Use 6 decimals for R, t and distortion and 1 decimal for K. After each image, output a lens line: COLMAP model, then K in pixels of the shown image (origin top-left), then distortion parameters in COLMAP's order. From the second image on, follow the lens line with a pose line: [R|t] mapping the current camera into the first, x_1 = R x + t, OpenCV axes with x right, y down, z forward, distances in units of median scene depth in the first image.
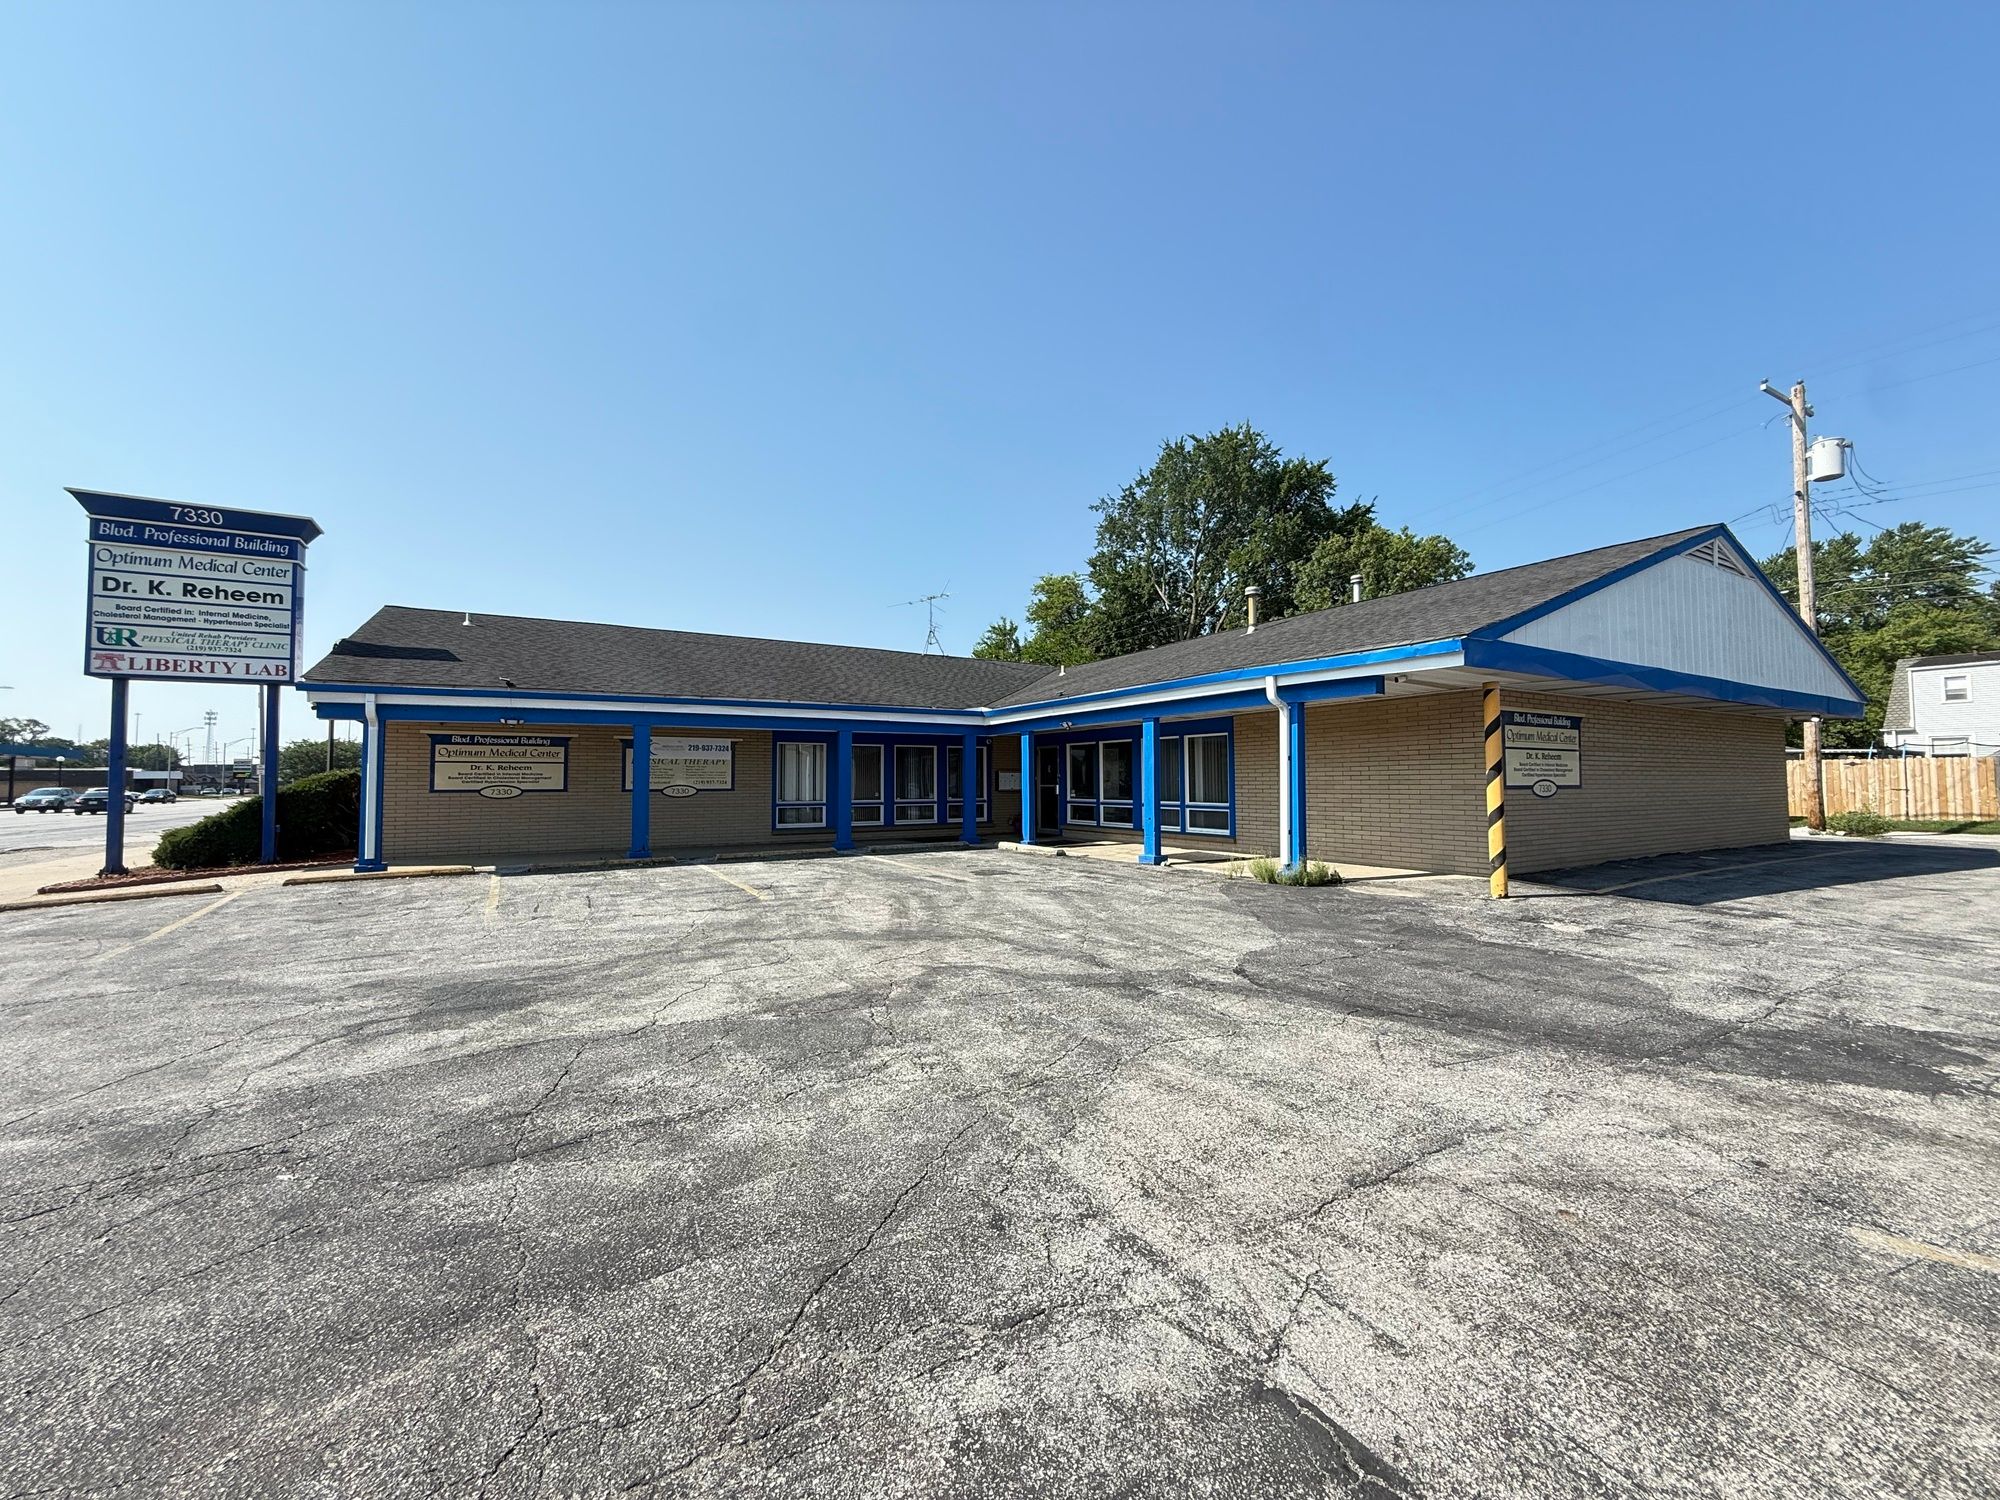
lens RADIAL K [[800.4, 0, 1001.9], [0, 800.4, 742.2], [0, 0, 1]] dist [-0.001908, -0.000261]
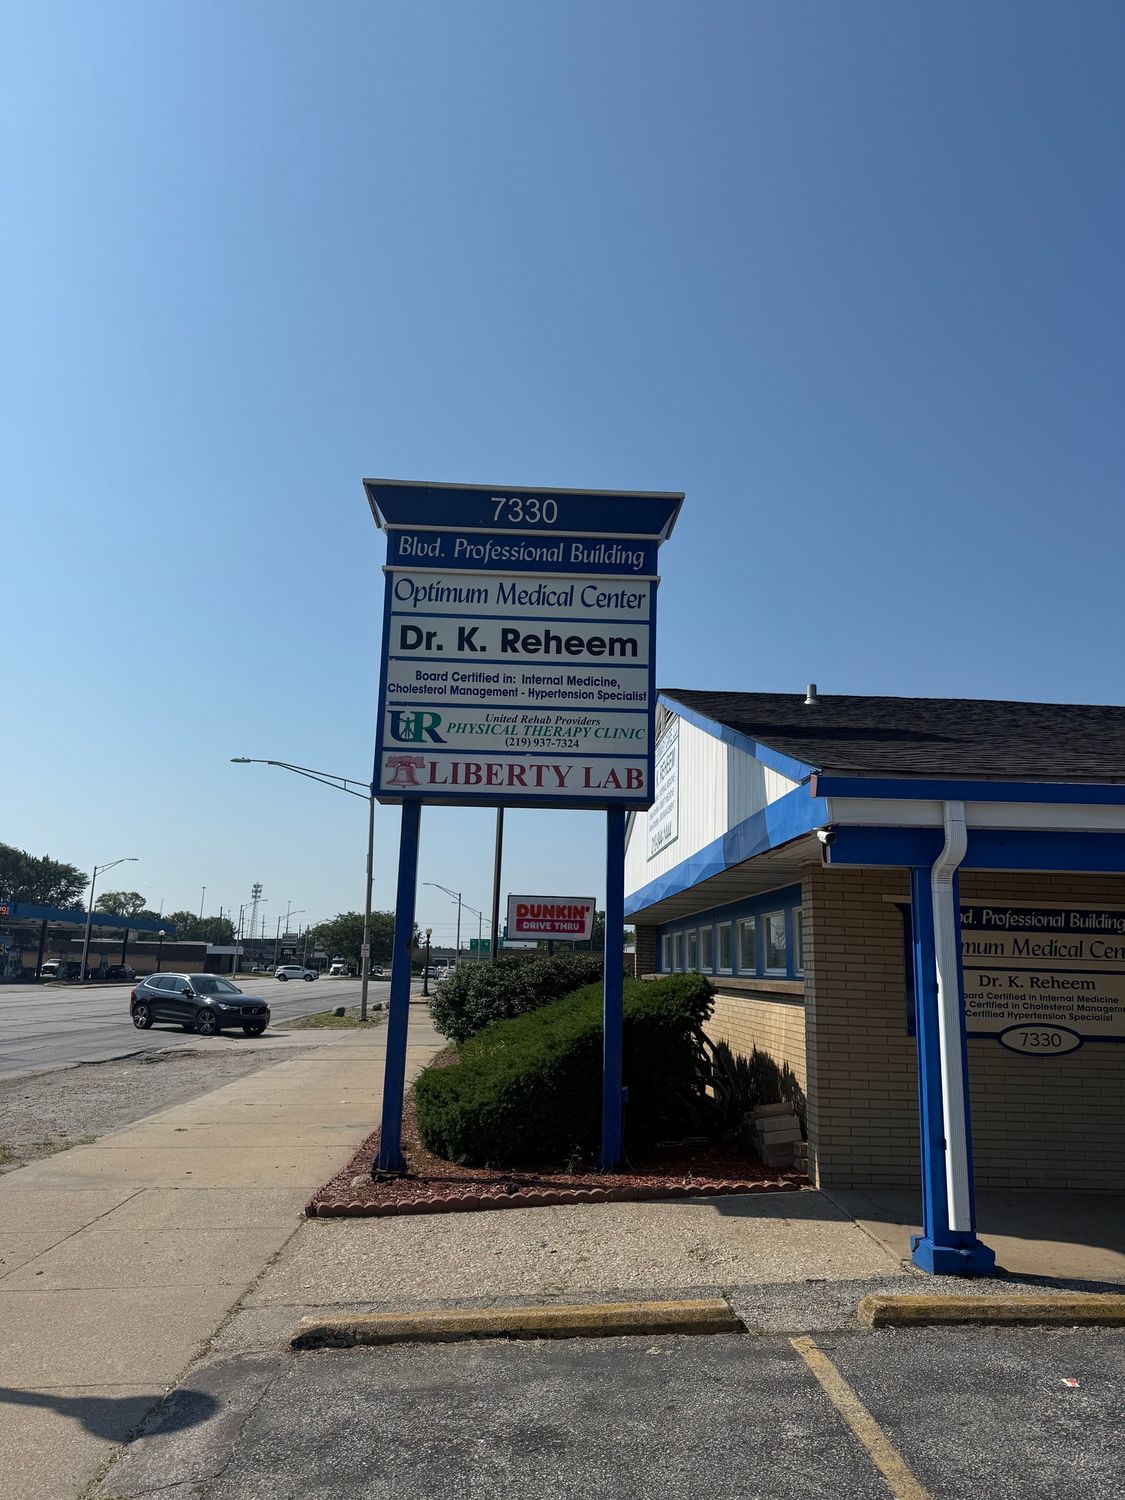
lens RADIAL K [[1055.2, 0, 562.3], [0, 1055.2, 753.1], [0, 0, 1]] dist [0.079098, -0.000372]
pose [[0.877941, -0.064697, -0.474378, -0.640797], [-0.010252, 0.988060, -0.153728, 0.000955], [0.478660, 0.139827, 0.866795, 0.388231]]
